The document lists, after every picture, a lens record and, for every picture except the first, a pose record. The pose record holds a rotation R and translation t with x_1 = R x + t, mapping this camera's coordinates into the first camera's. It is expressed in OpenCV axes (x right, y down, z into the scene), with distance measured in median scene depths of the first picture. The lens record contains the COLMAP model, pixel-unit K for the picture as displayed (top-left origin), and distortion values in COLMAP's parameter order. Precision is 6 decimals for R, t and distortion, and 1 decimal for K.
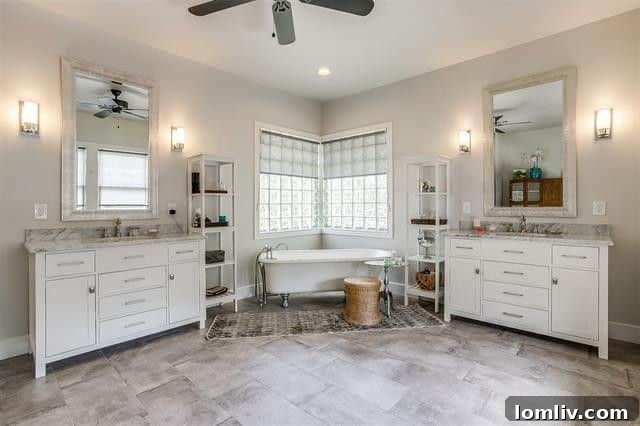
lens RADIAL K [[318.7, 0, 320.0], [0, 318.7, 213.0], [0, 0, 1]] dist [-0.002311, -0.000435]
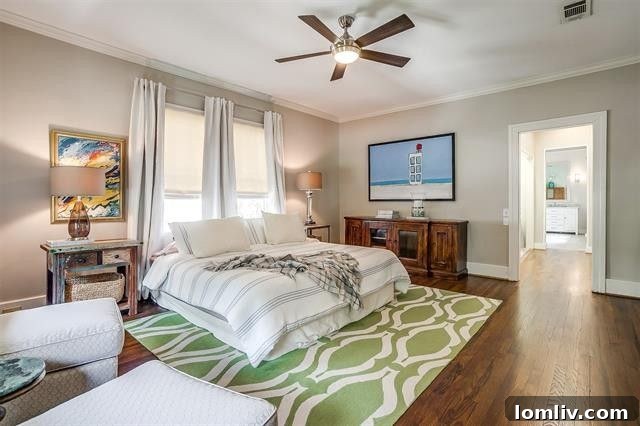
lens RADIAL K [[318.7, 0, 320.0], [0, 318.7, 213.0], [0, 0, 1]] dist [-0.002311, -0.000435]
pose [[0.999928, -0.001635, 0.011865, -2.222933], [0.001497, 0.999931, 0.011631, 0.093253], [-0.011883, -0.011612, 0.999862, -2.759453]]
